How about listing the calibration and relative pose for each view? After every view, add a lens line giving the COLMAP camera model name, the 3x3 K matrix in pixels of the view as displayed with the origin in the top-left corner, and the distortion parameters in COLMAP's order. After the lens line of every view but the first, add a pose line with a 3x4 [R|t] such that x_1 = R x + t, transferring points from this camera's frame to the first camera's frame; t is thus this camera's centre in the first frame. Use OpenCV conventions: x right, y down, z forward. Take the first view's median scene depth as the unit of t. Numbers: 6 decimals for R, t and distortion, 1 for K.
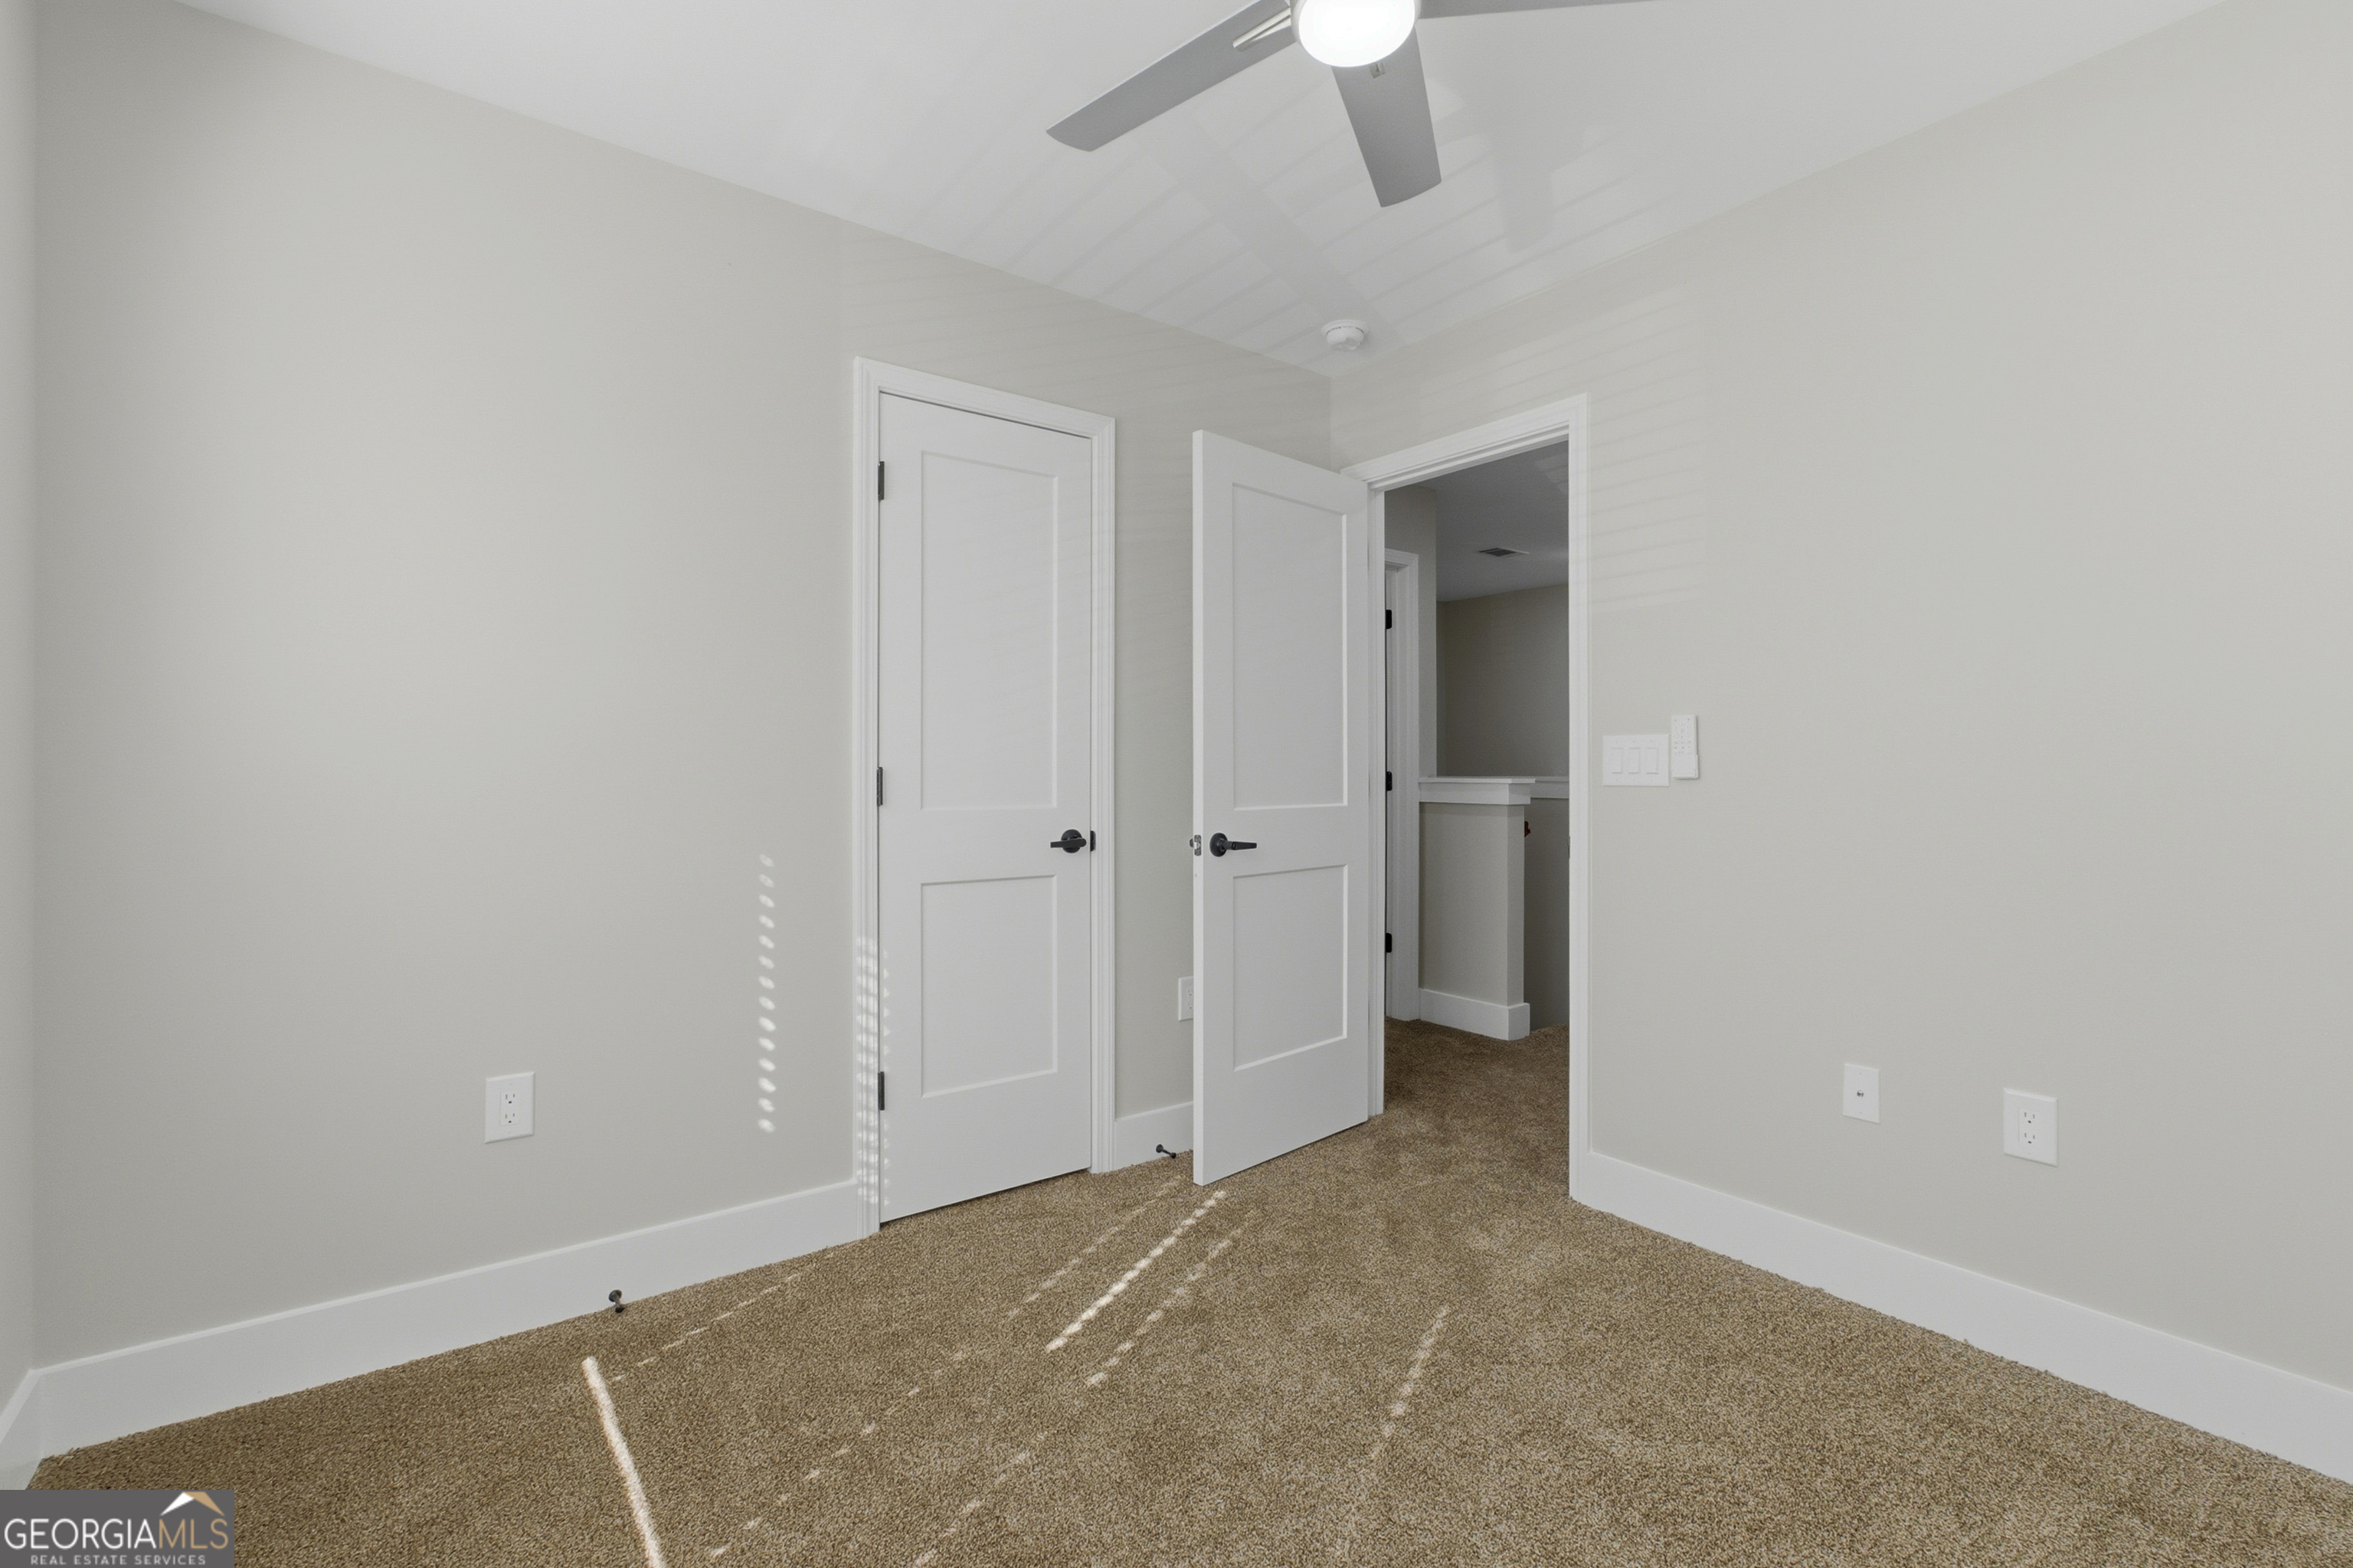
lens RADIAL K [[1035.5, 0, 1192.8], [0, 1035.5, 768.6], [0, 0, 1]] dist [0.001928, -0.000758]
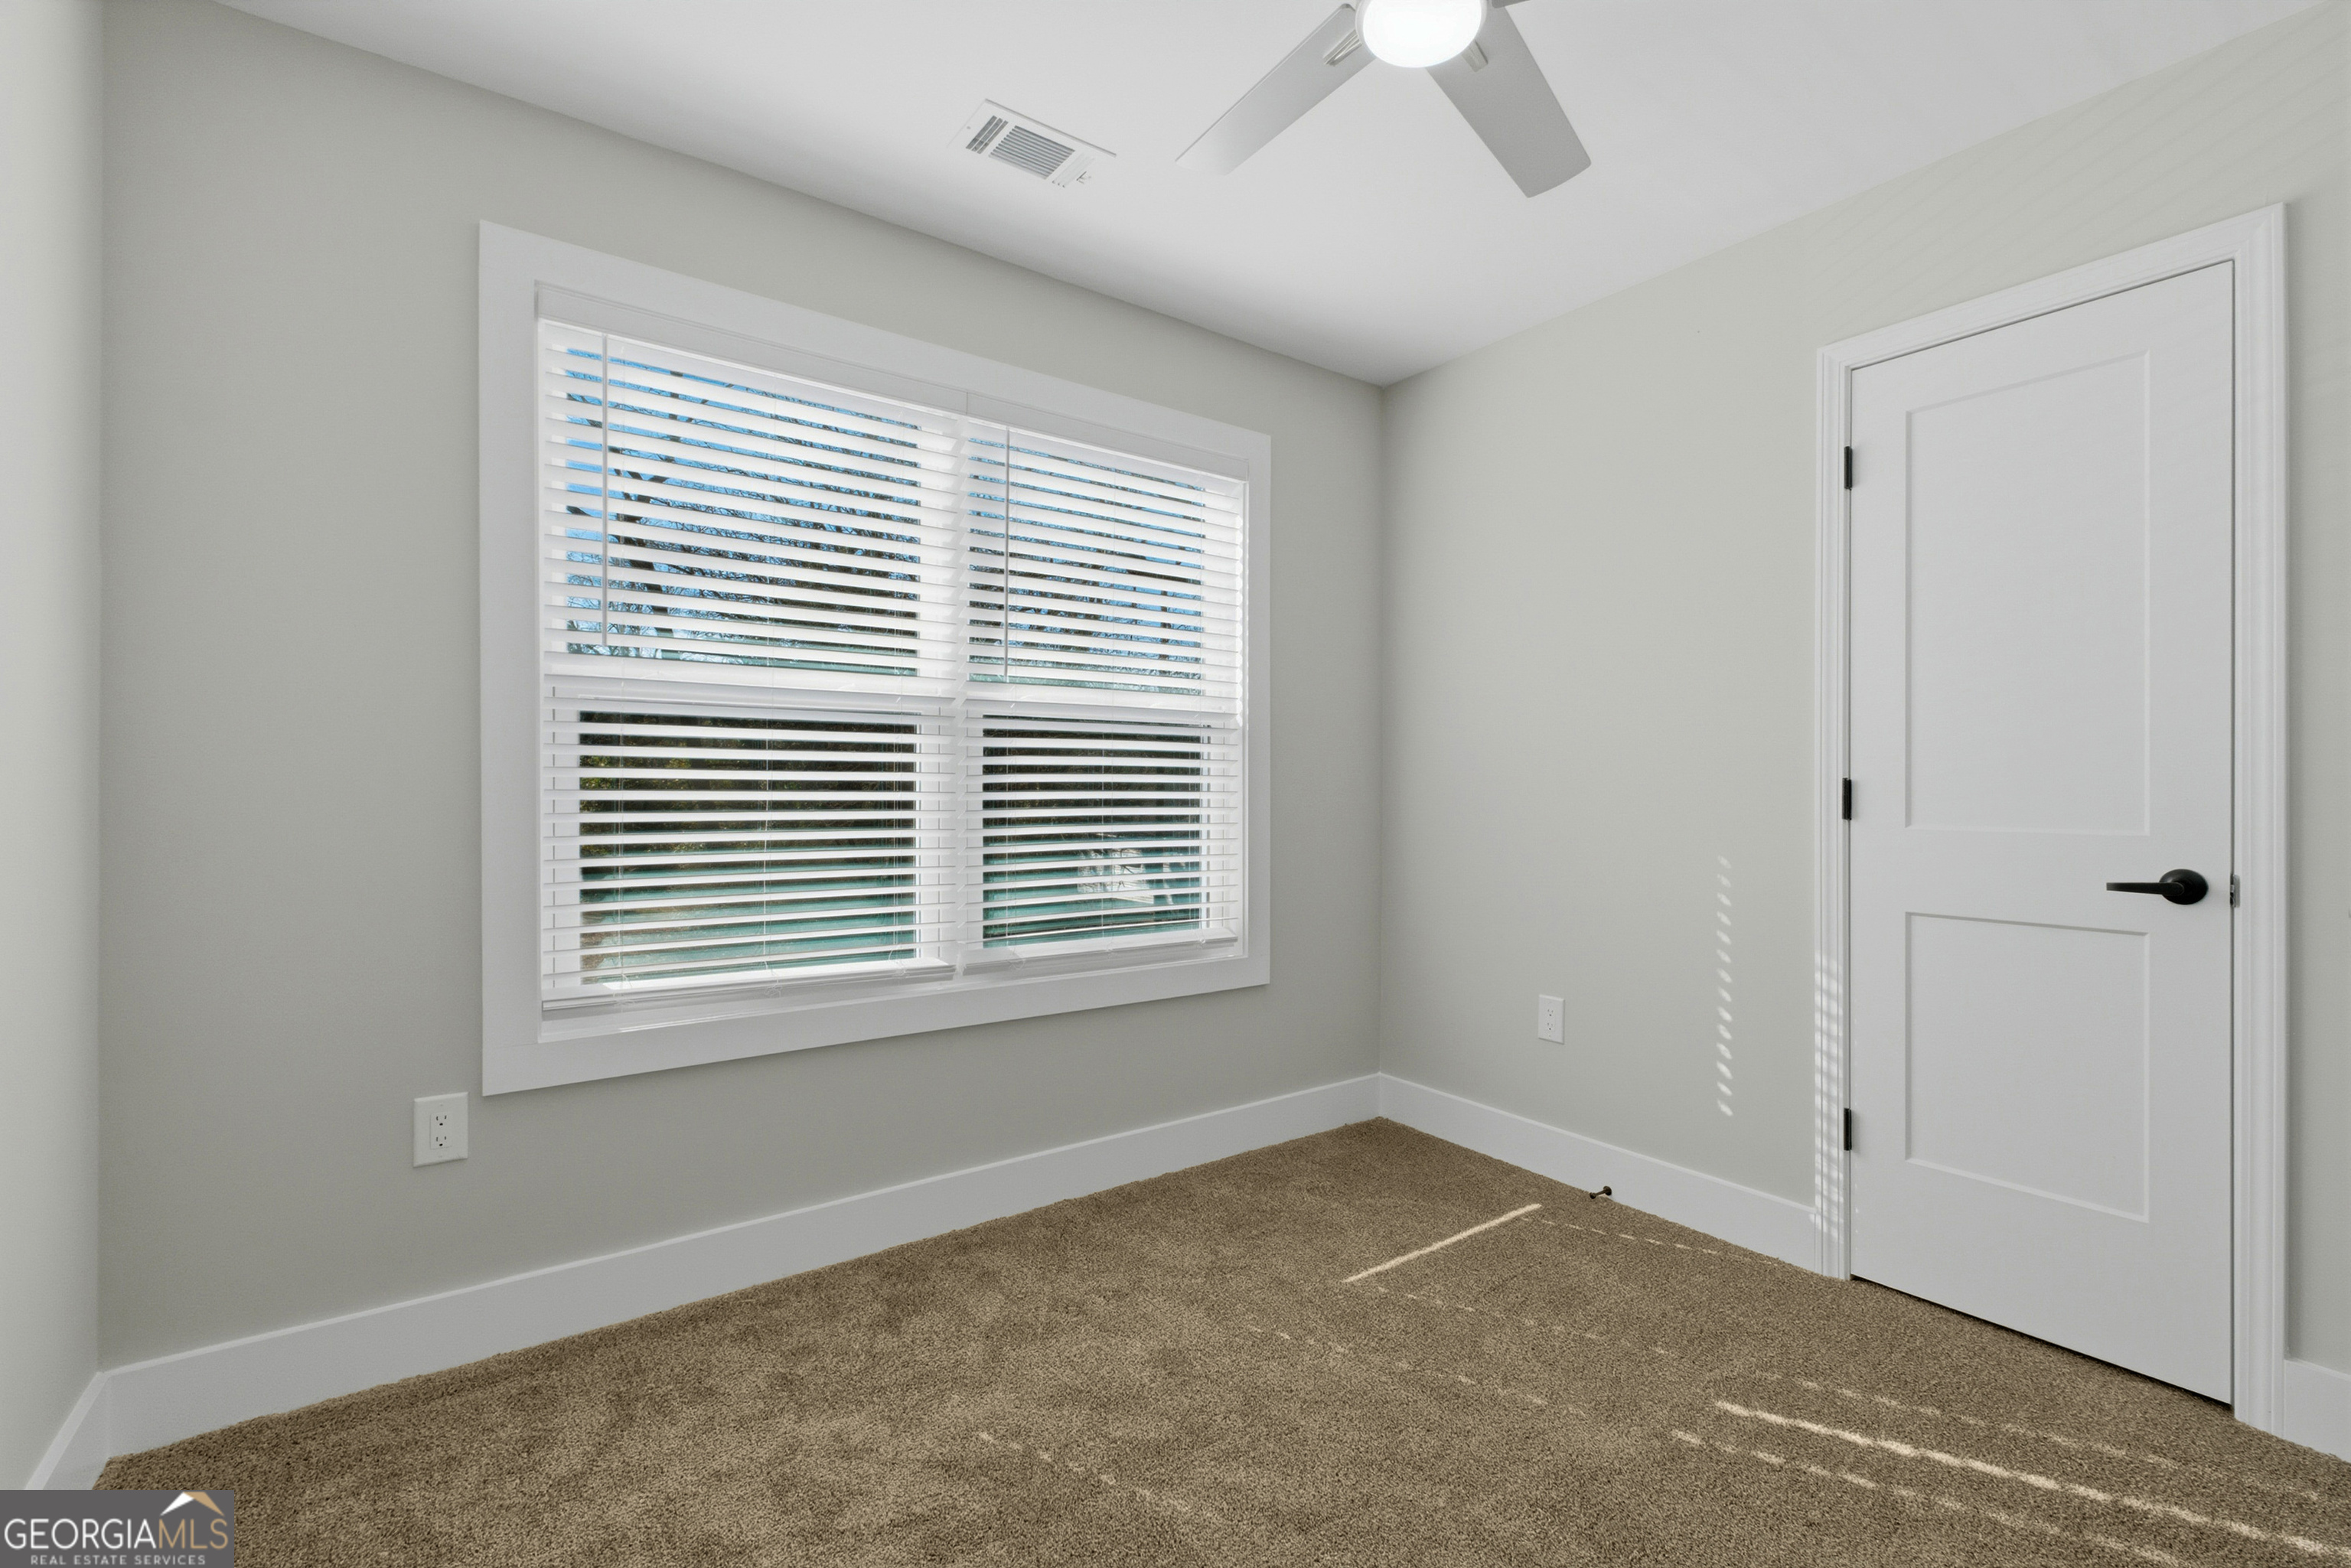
lens RADIAL K [[1034.6, 0, 1179.8], [0, 1034.6, 777.6], [0, 0, 1]] dist [0.001928, -0.000758]
pose [[-0.010133, -0.005556, -0.999933, 0.694006], [-0.004422, 0.999975, -0.005511, 0.008375], [0.999939, 0.004366, -0.010157, 0.460589]]
